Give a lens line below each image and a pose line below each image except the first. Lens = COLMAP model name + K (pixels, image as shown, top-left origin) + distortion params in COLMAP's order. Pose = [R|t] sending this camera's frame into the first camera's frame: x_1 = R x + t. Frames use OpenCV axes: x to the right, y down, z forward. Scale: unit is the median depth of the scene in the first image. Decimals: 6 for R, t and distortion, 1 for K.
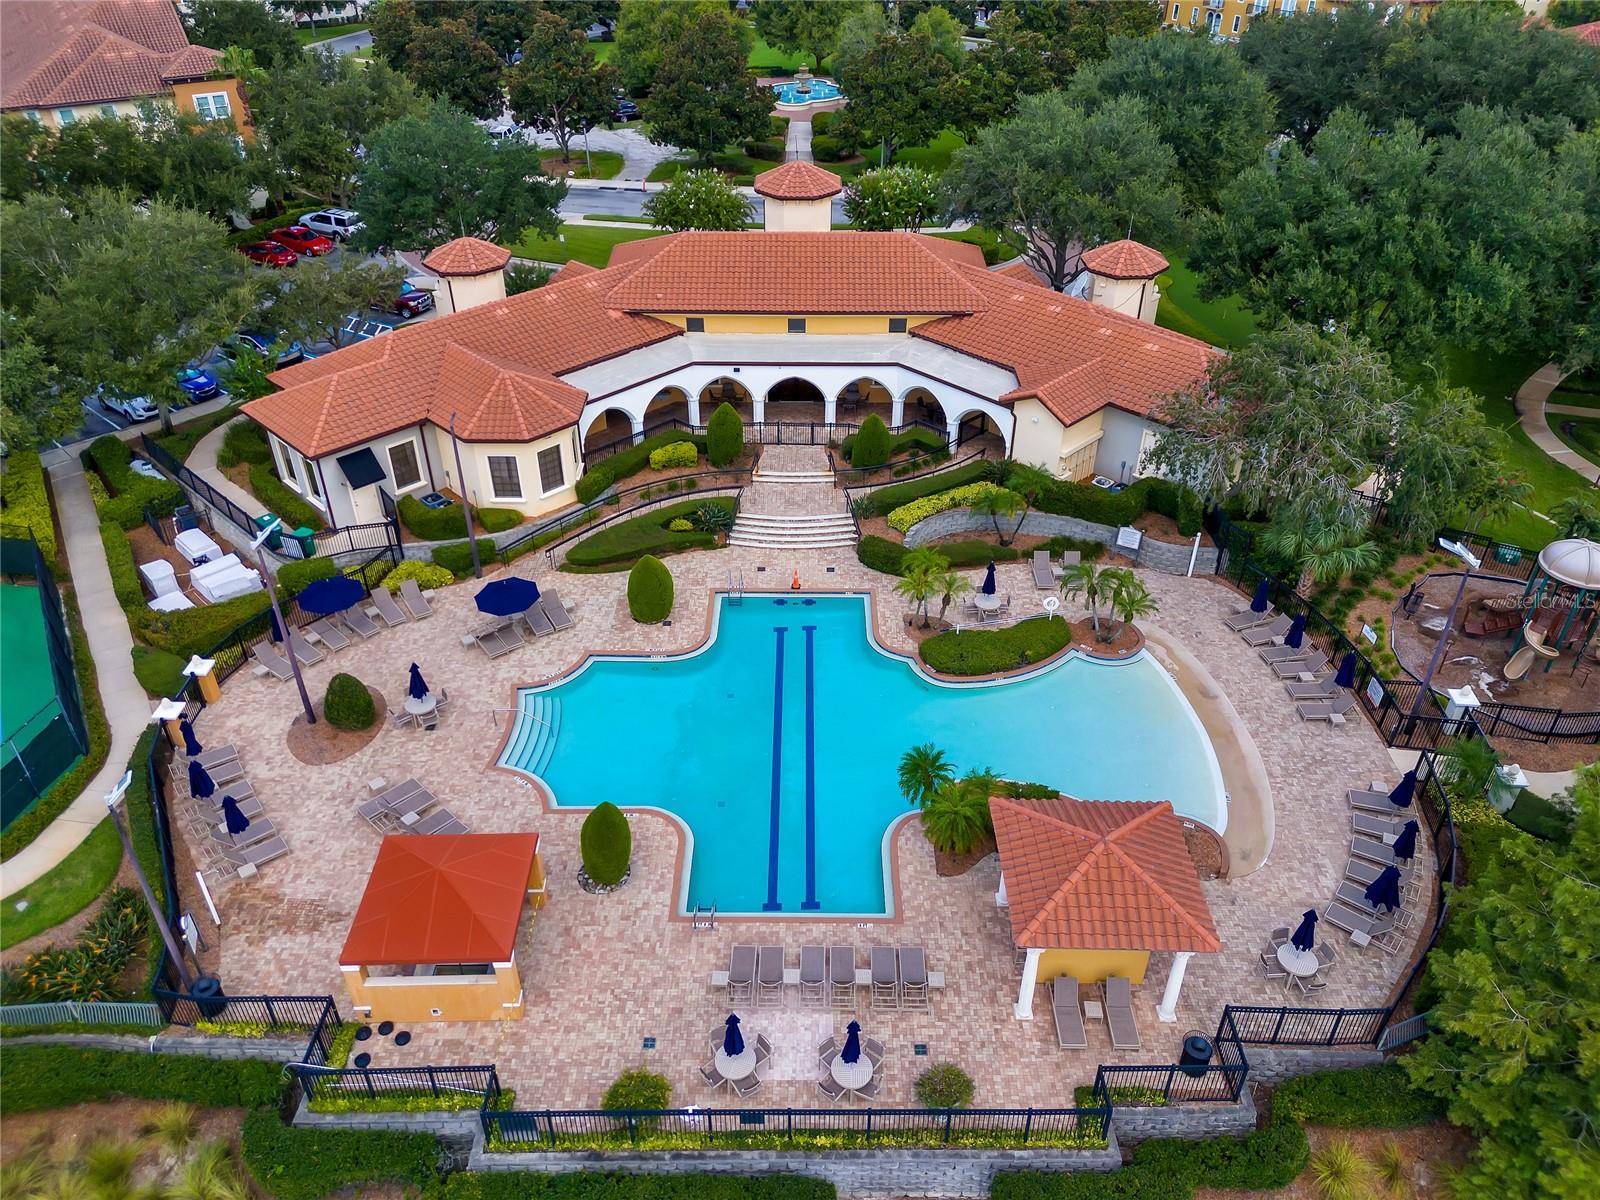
lens RADIAL K [[1183.8, 0, 799.6], [0, 1183.8, 587.9], [0, 0, 1]] dist [0.069891, -0.050662]
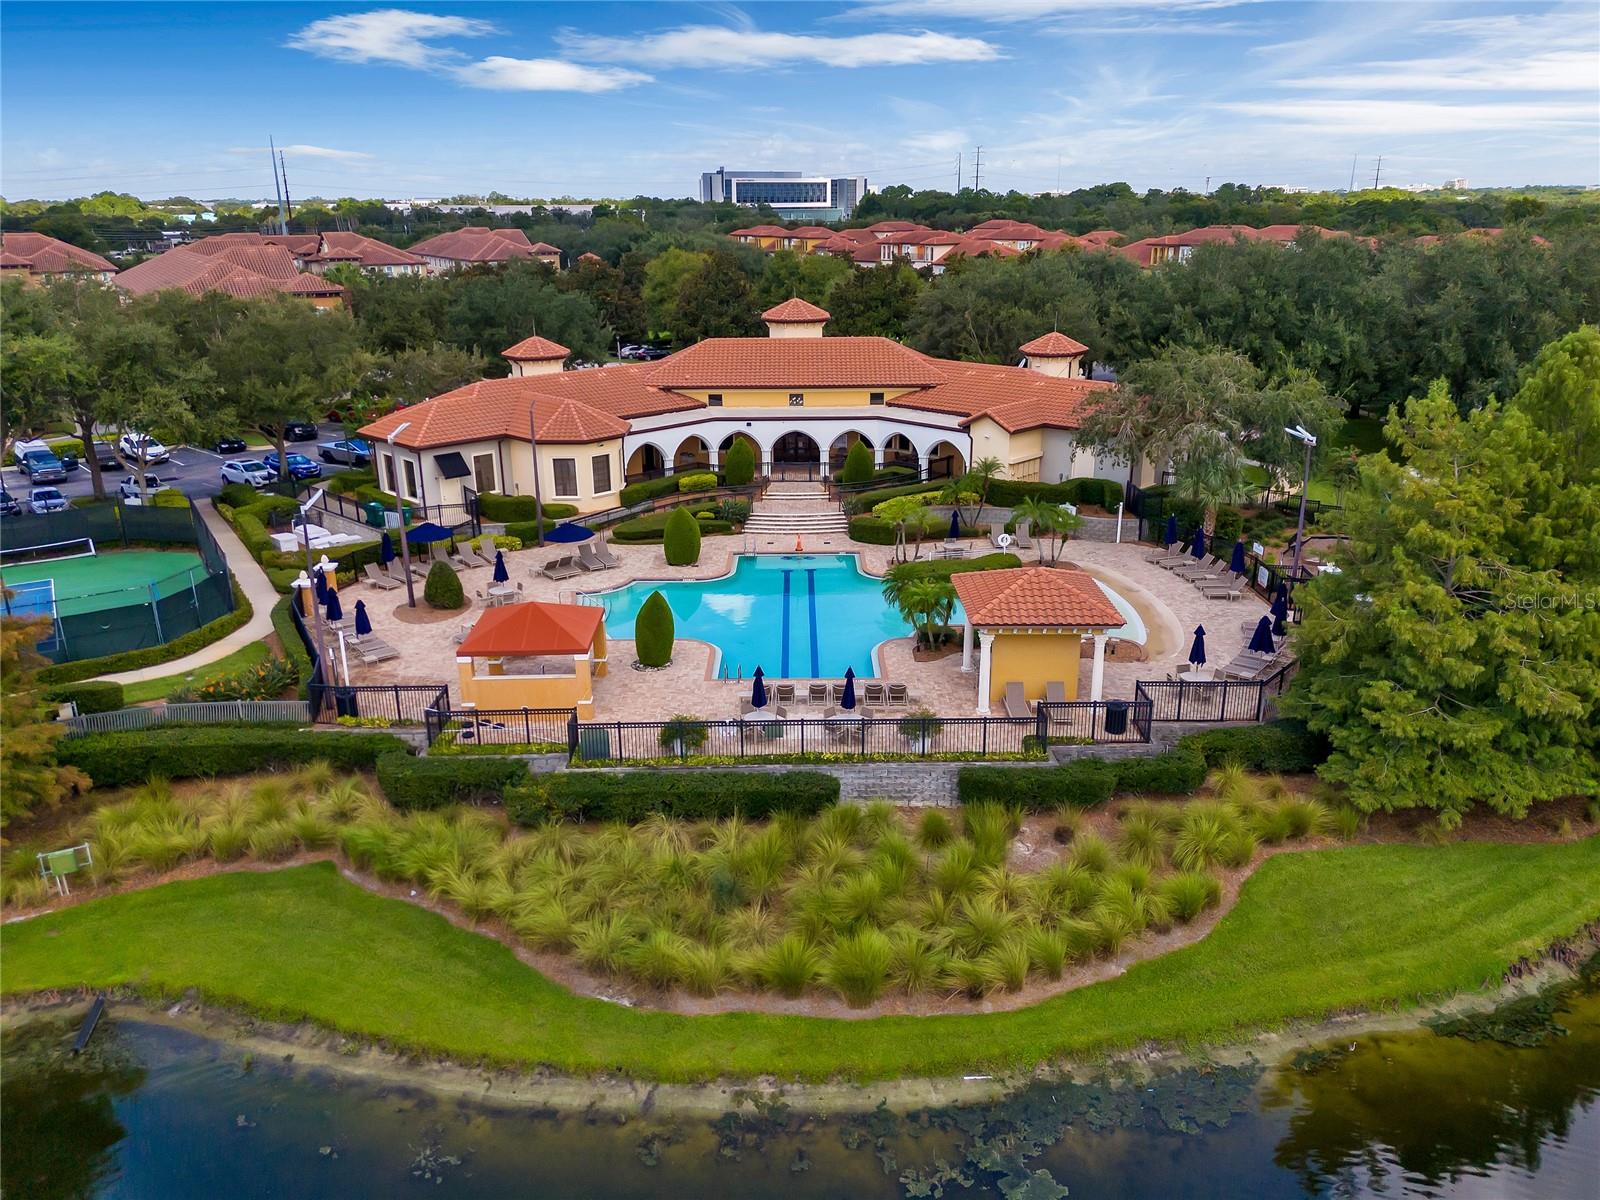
lens RADIAL K [[1165.0, 0, 797.9], [0, 1165.0, 608.9], [0, 0, 1]] dist [0.094775, -0.101786]
pose [[0.999920, -0.012159, 0.003379, -0.008821], [0.012619, 0.964061, -0.265381, 0.364633], [-0.000031, 0.265403, 0.964138, -0.146953]]
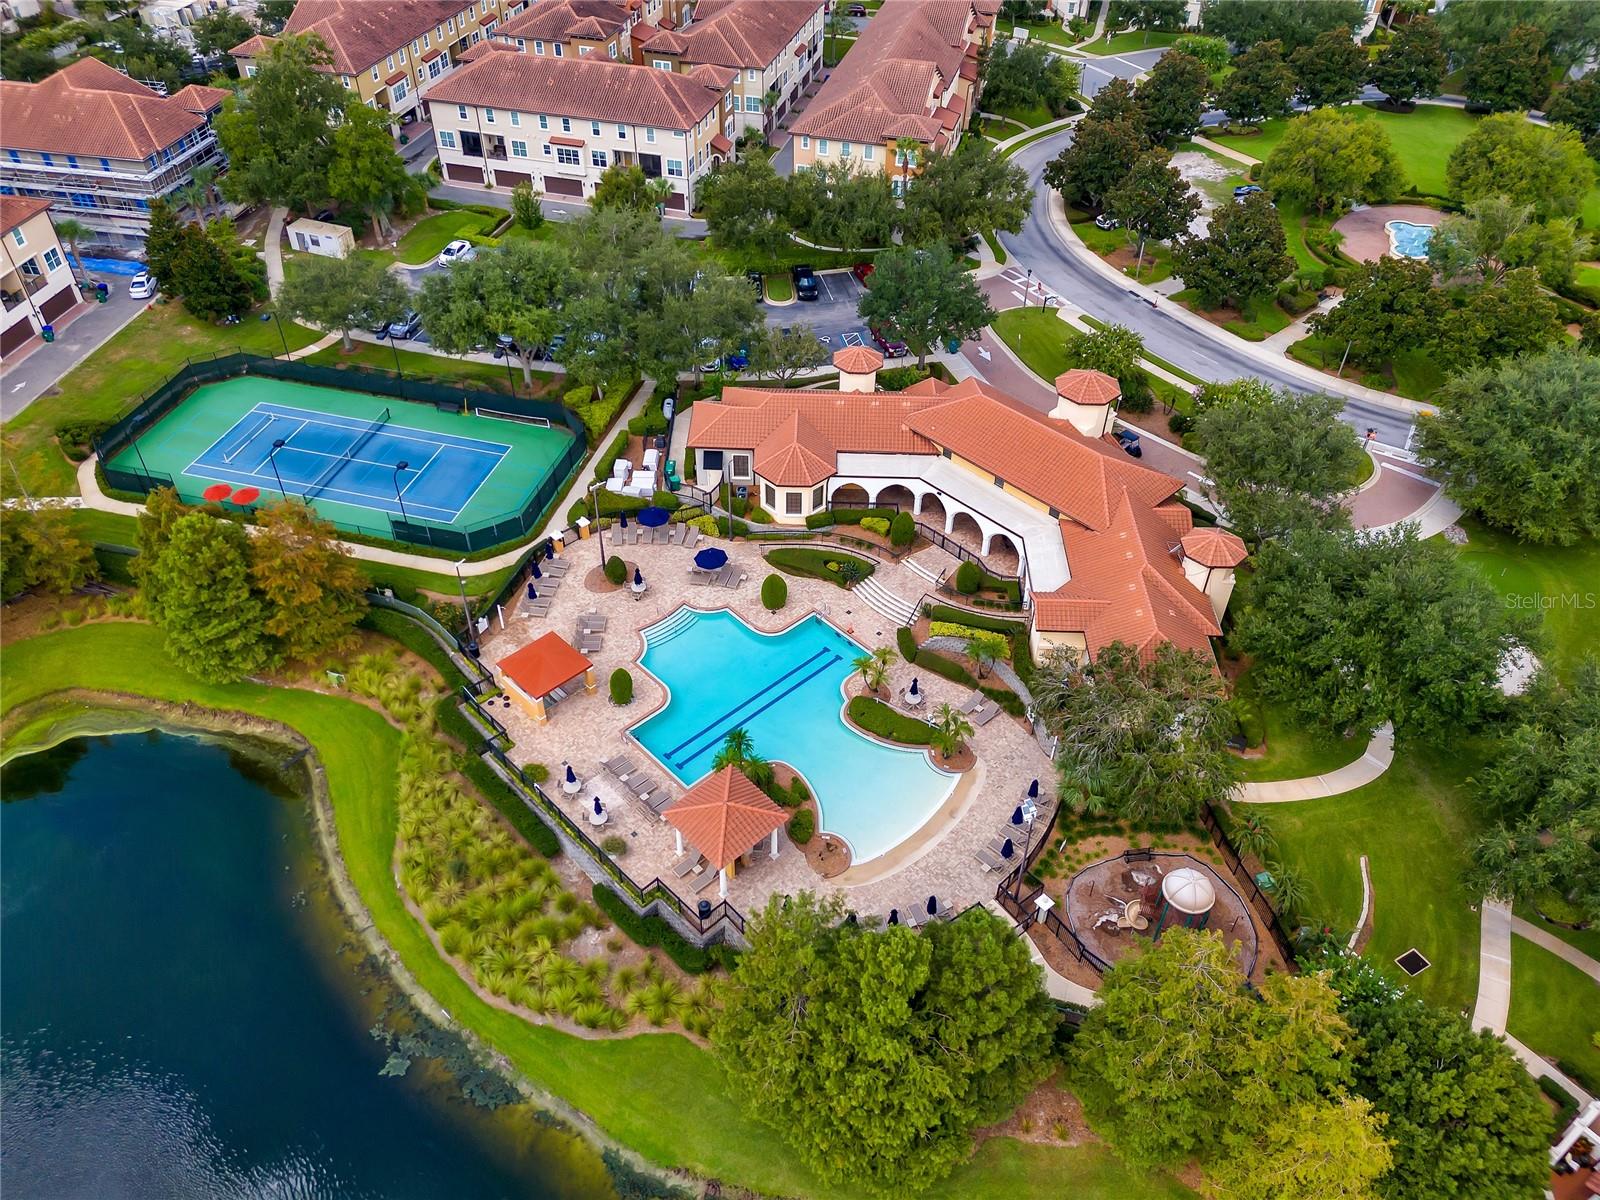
lens RADIAL K [[1183.8, 0, 799.6], [0, 1183.8, 587.9], [0, 0, 1]] dist [0.069891, -0.050662]
pose [[0.691951, 0.478342, -0.540733, 0.786694], [-0.418182, 0.876113, 0.239898, -0.408645], [0.588497, 0.060127, 0.806261, -0.377219]]
